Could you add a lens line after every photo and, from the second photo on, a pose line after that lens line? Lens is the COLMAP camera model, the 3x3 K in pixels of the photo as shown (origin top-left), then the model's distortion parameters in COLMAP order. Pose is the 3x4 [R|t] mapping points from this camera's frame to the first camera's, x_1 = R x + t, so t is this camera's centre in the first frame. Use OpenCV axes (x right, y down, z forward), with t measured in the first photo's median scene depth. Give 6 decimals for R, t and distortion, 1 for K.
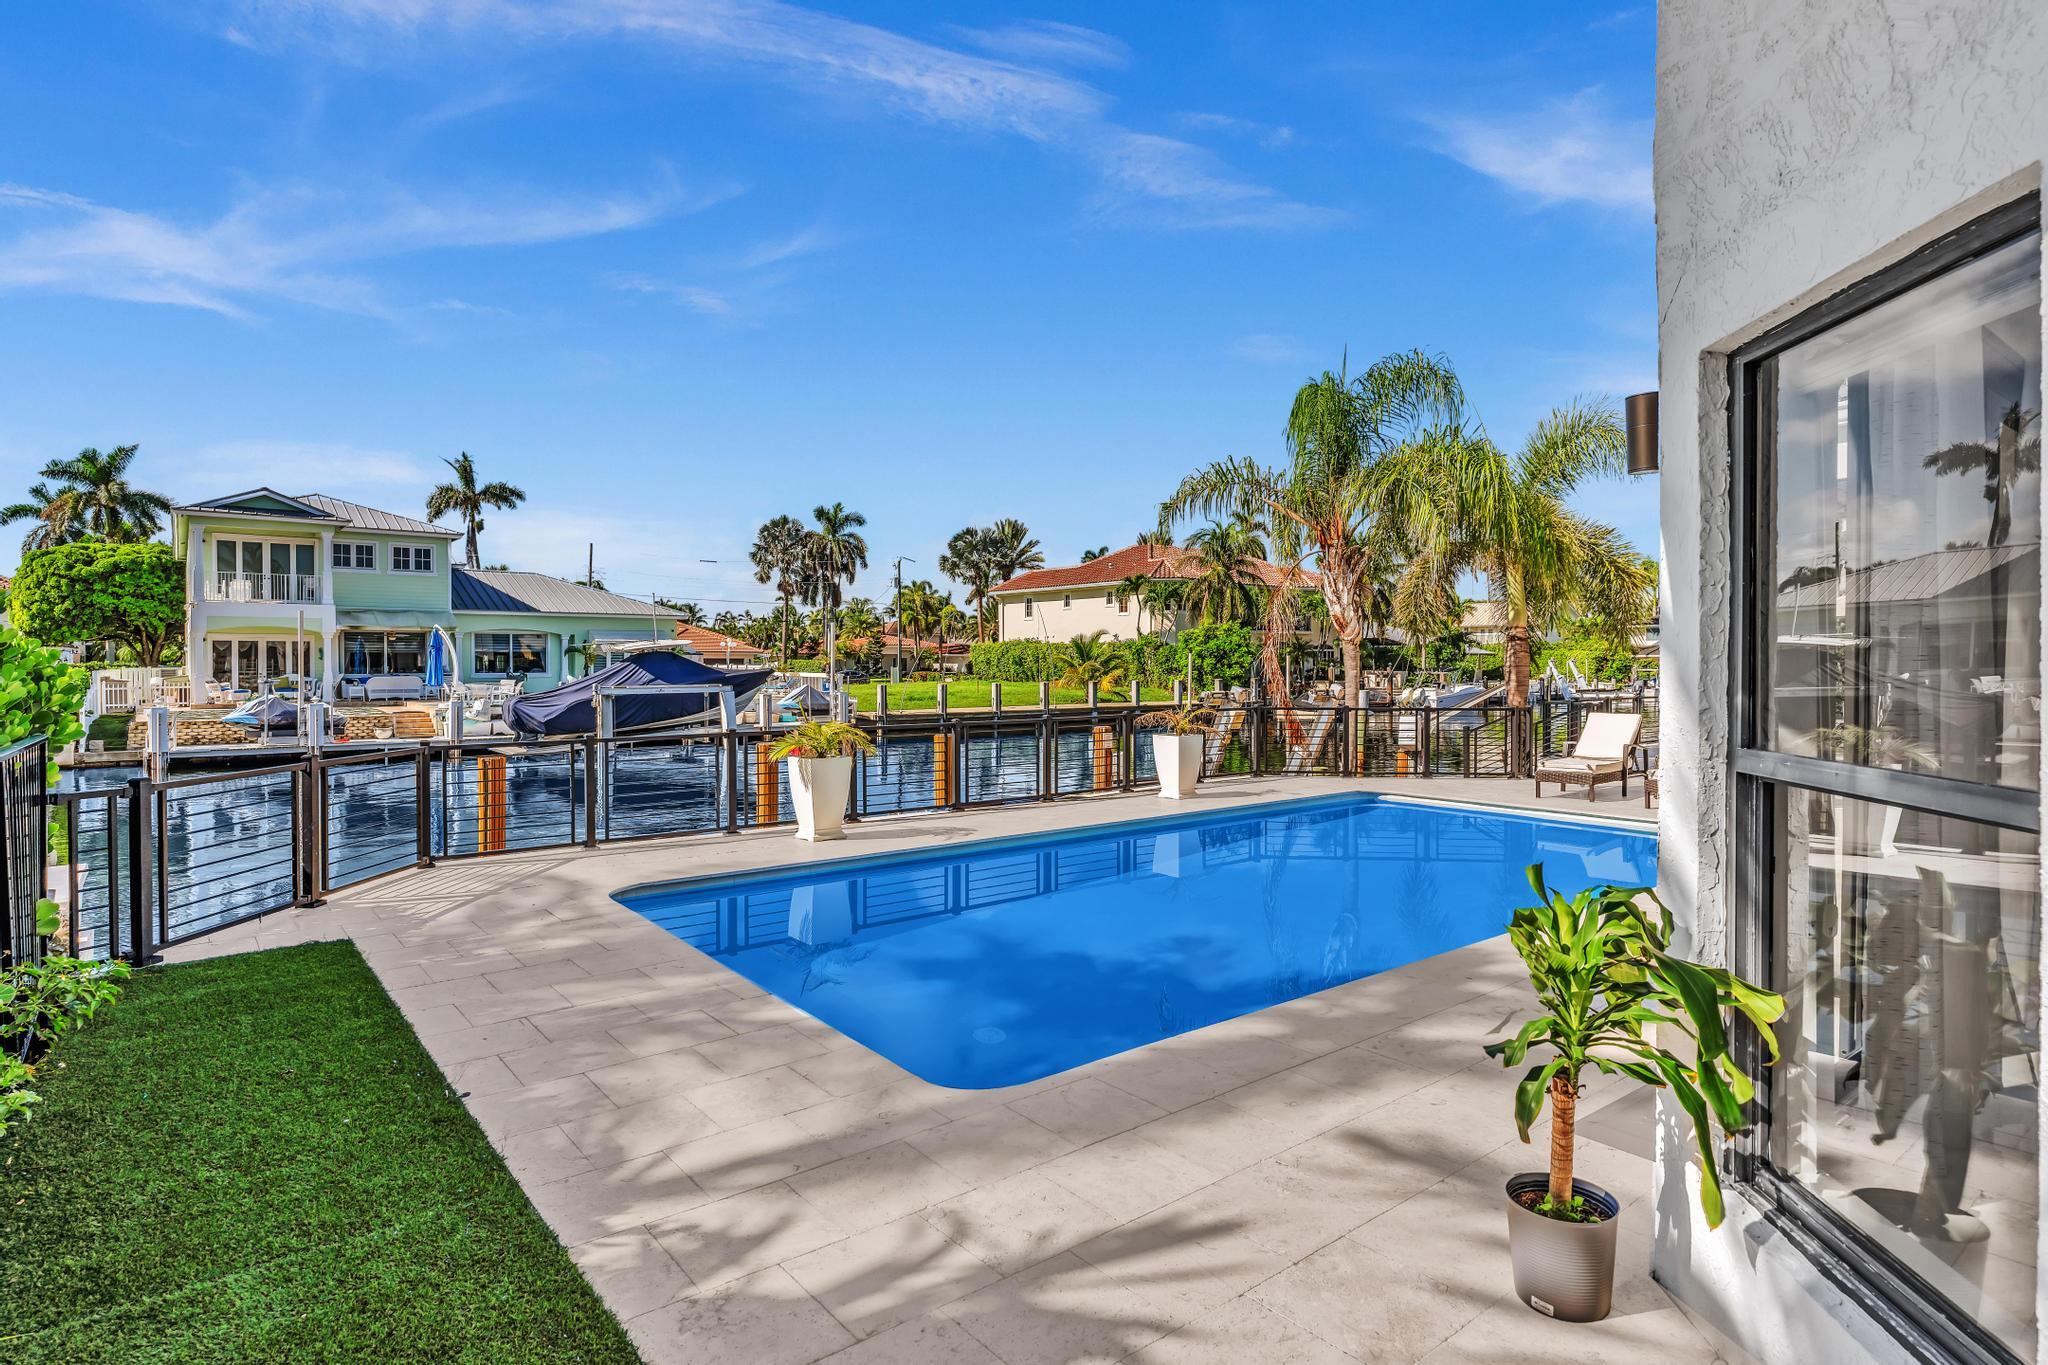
lens RADIAL K [[1096.7, 0, 1036.5], [0, 1096.7, 671.3], [0, 0, 1]] dist [0.000345, 0.002333]
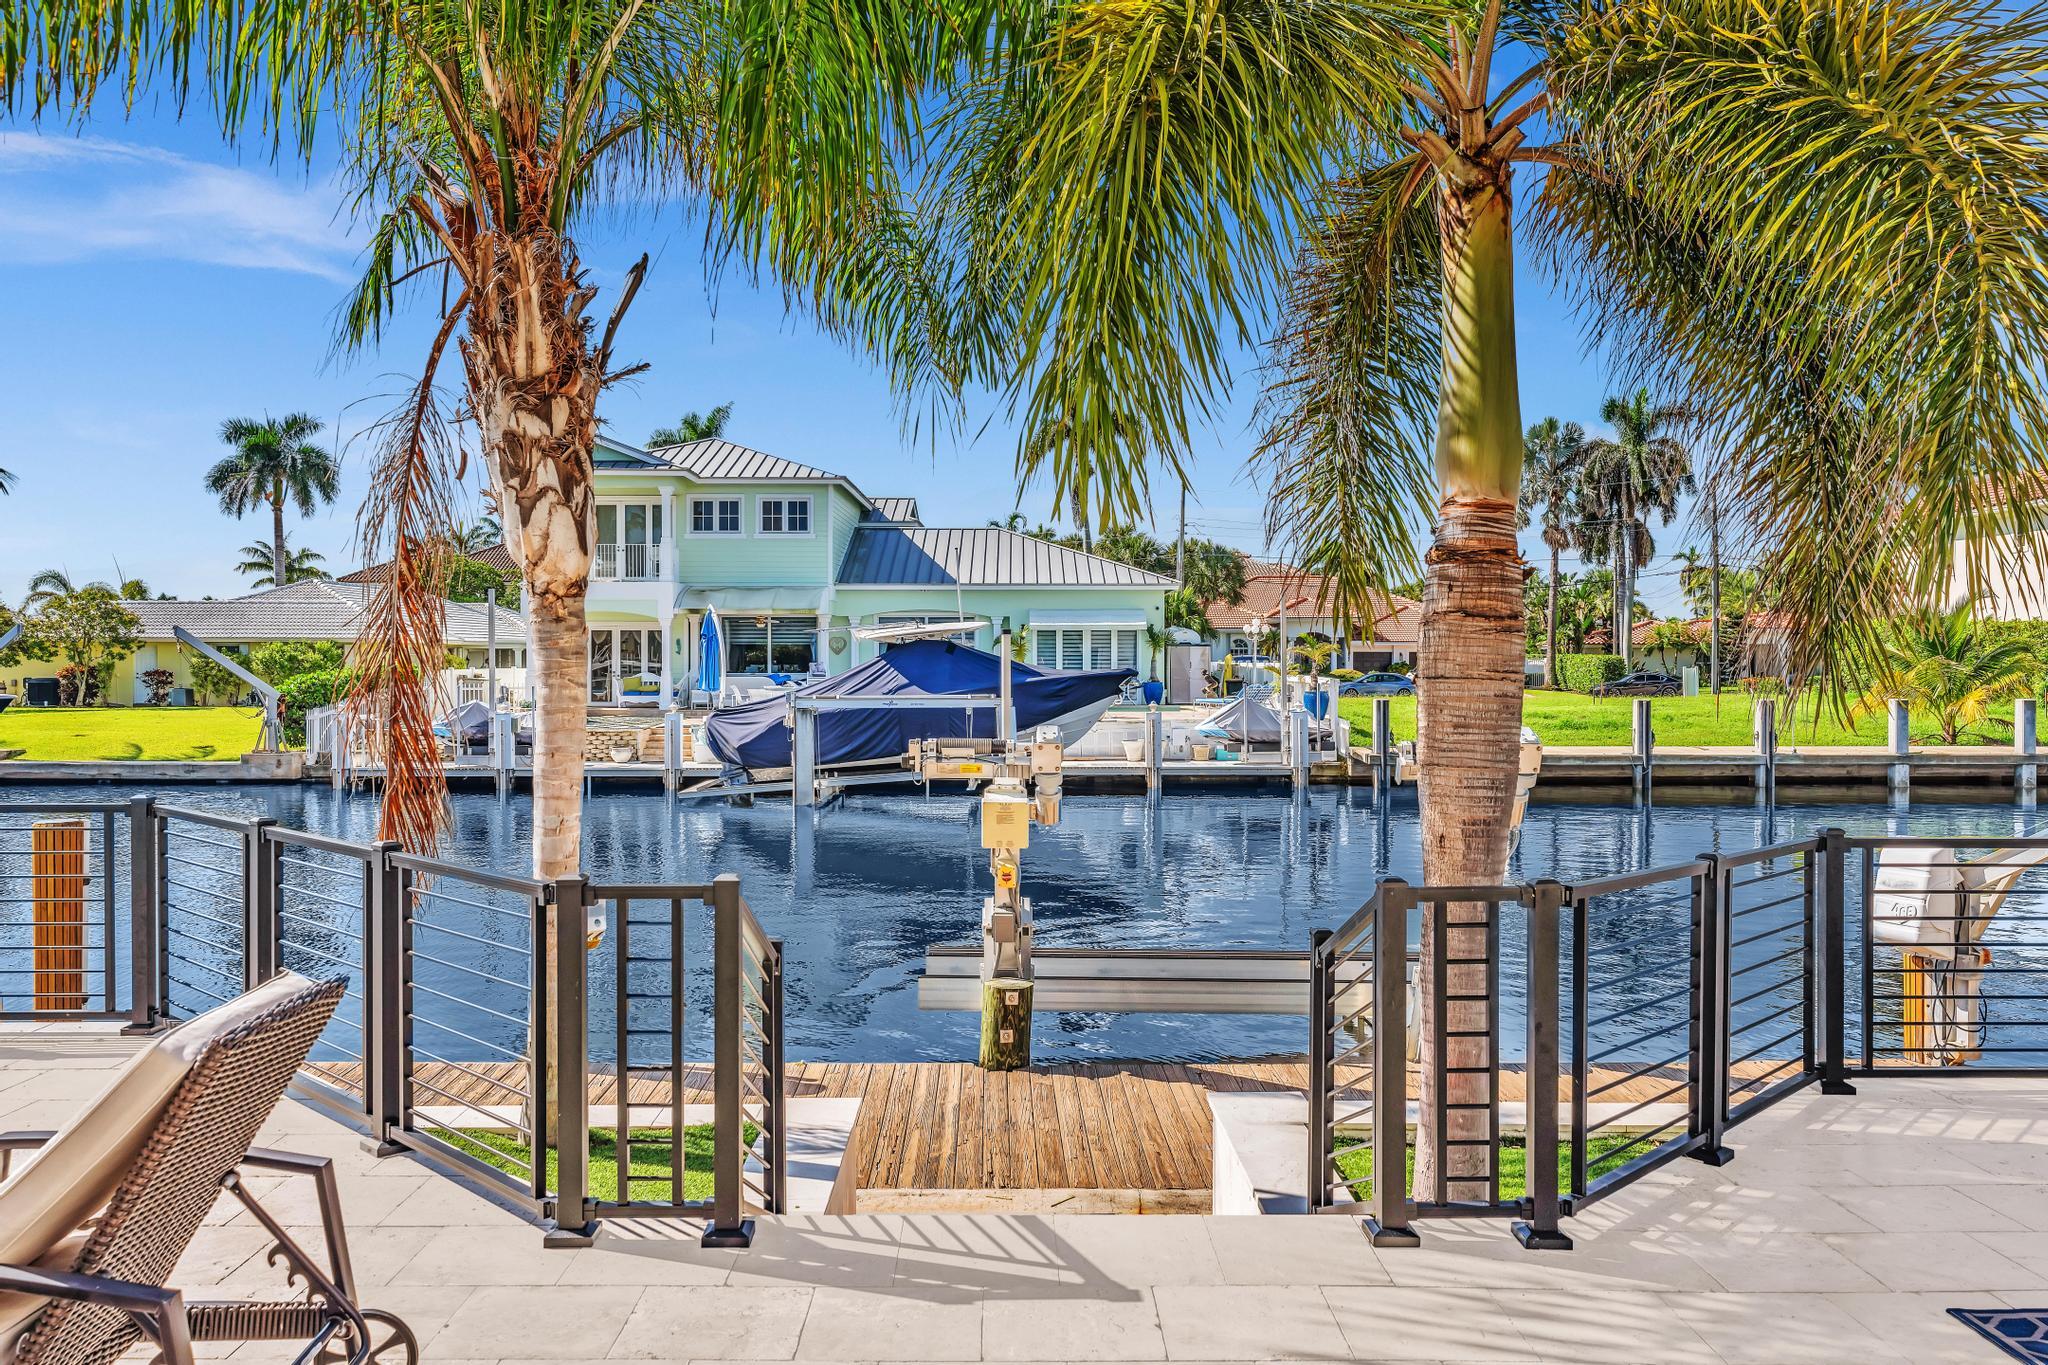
lens RADIAL K [[1610.0, 0, 1010.4], [0, 1610.0, 675.5], [0, 0, 1]] dist [0.022812, -0.002168]
pose [[0.787074, 0.006806, -0.616821, 0.166254], [-0.005289, 0.999977, 0.004285, -0.001642], [0.616836, -0.000110, 0.787092, 0.201992]]
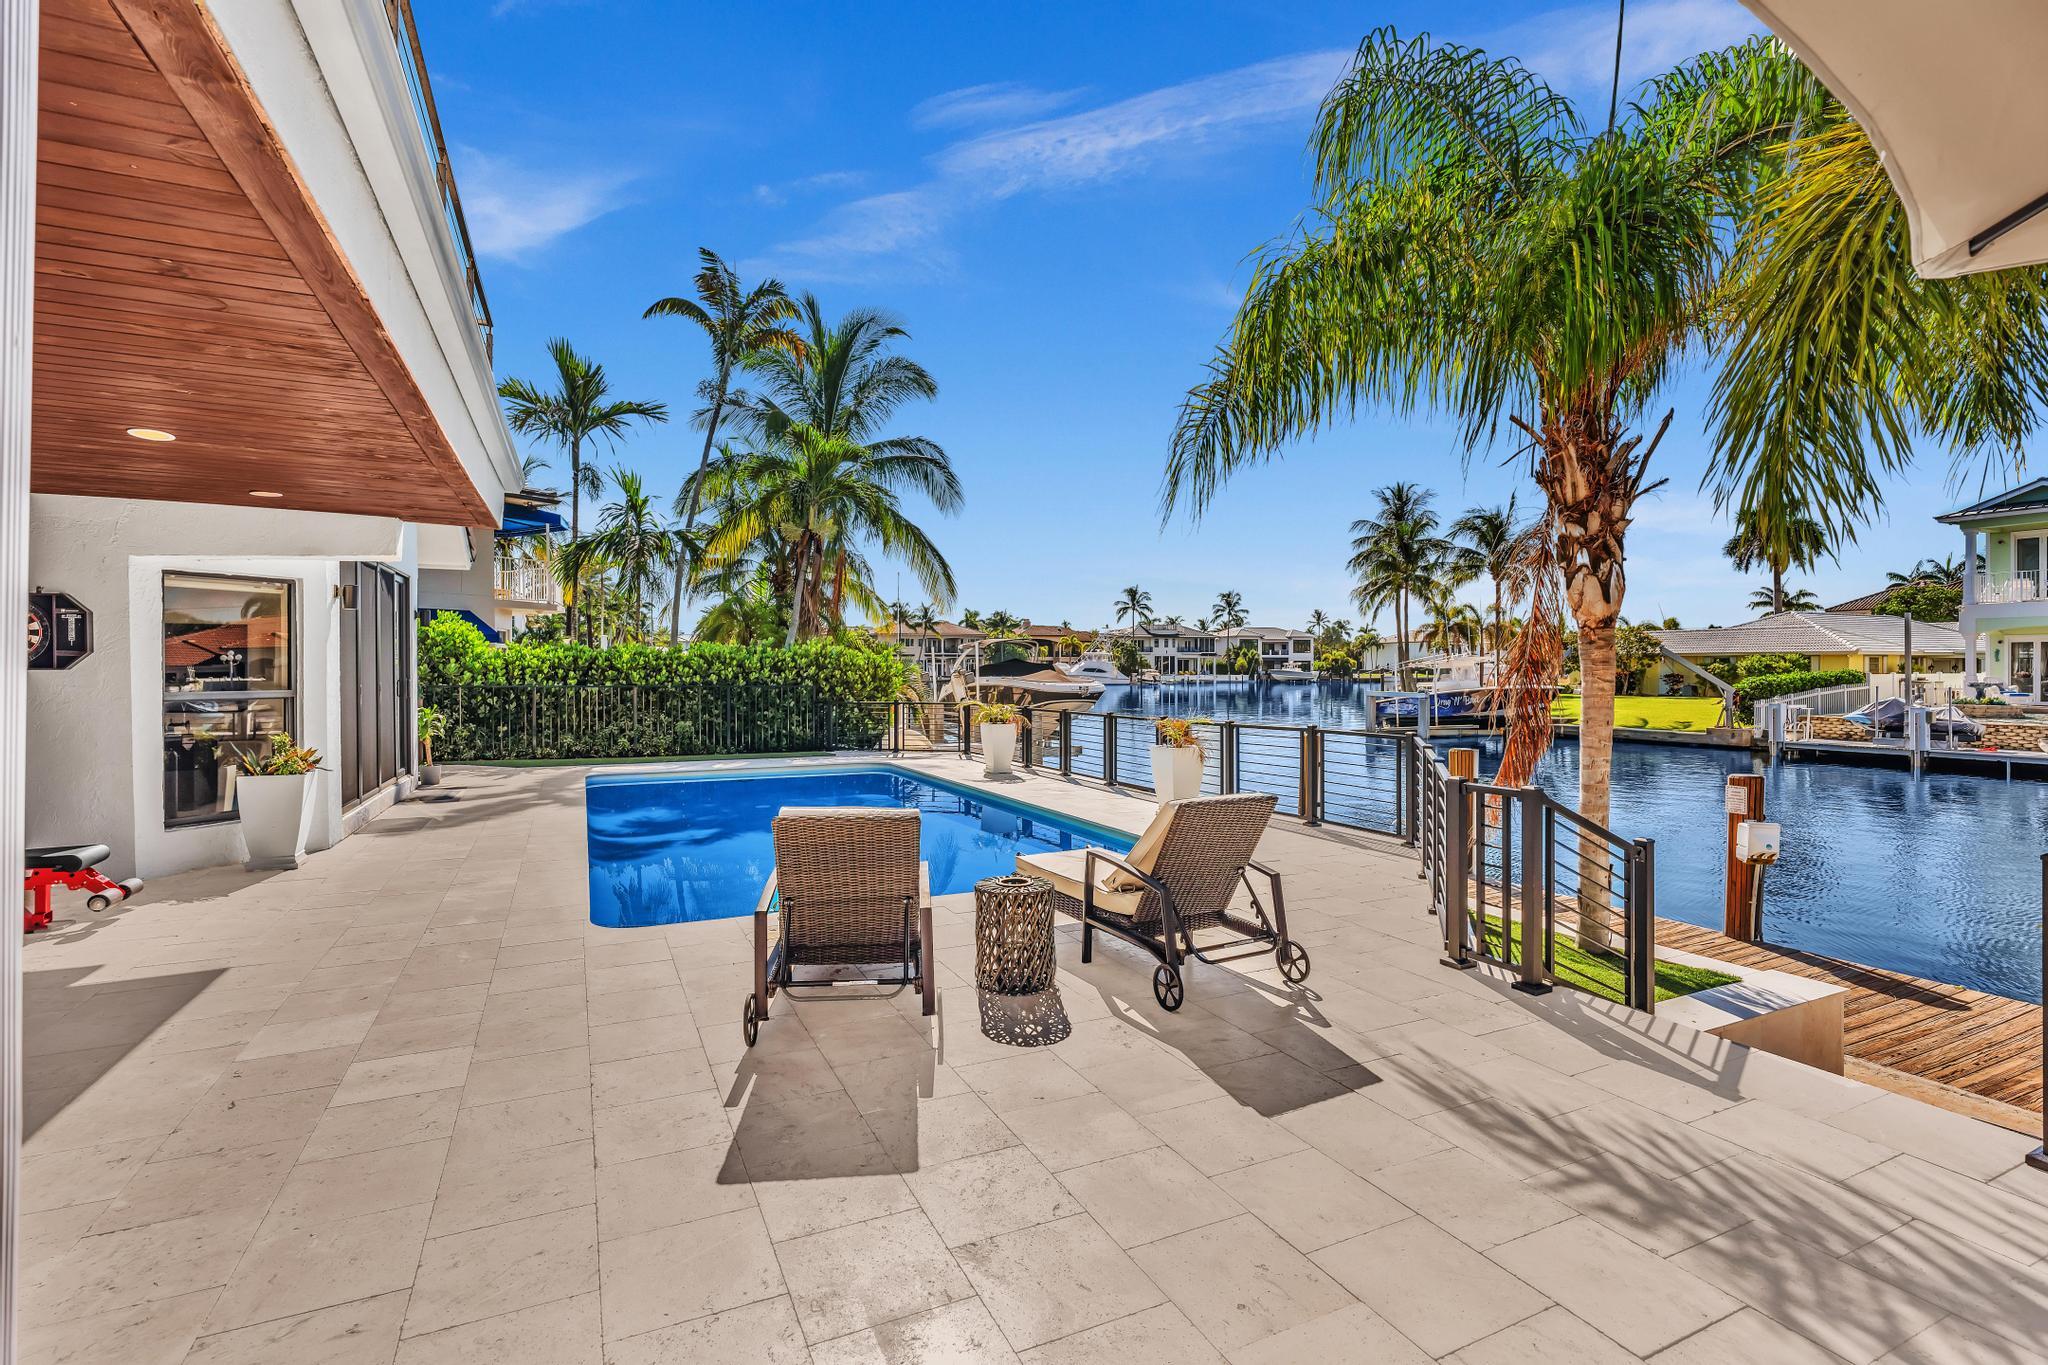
lens RADIAL K [[925.3, 0, 1005.0], [0, 925.3, 700.1], [0, 0, 1]] dist [-0.007393, 0.003702]
pose [[-0.234453, 0.034415, -0.971518, 0.195150], [-0.005273, 0.999313, 0.036672, -0.001694], [0.972113, 0.013720, -0.234110, 0.229409]]
